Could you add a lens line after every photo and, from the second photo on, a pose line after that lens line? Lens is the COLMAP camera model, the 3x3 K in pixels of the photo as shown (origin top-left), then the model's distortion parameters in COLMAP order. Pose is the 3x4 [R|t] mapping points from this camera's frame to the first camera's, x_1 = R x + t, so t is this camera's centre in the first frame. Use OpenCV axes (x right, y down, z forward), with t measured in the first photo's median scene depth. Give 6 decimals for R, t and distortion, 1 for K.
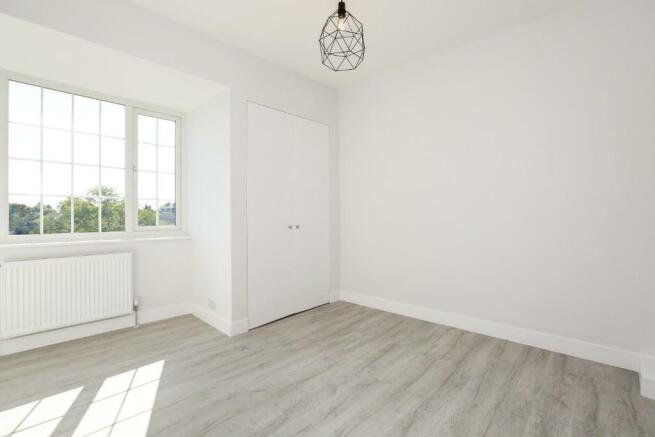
lens RADIAL K [[300.8, 0, 327.5], [0, 300.8, 218.5], [0, 0, 1]] dist [-0.053166, 0.018480]
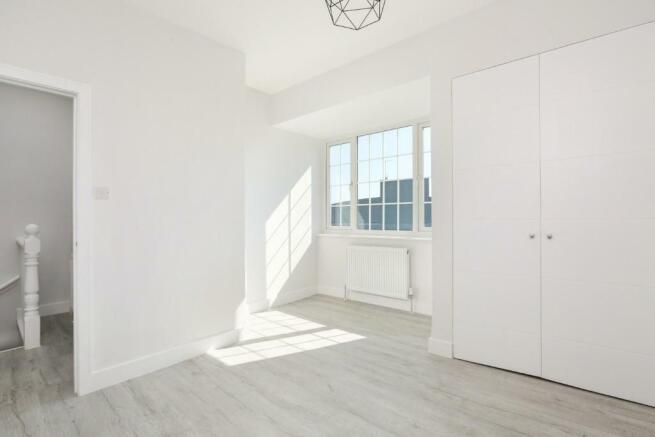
lens RADIAL K [[308.0, 0, 331.1], [0, 308.0, 215.5], [0, 0, 1]] dist [-0.055556, 0.018822]
pose [[0.055359, -0.005287, -0.998453, 0.630254], [-0.003015, 0.999981, -0.005462, -0.013044], [0.998462, 0.003313, 0.055342, 0.707166]]
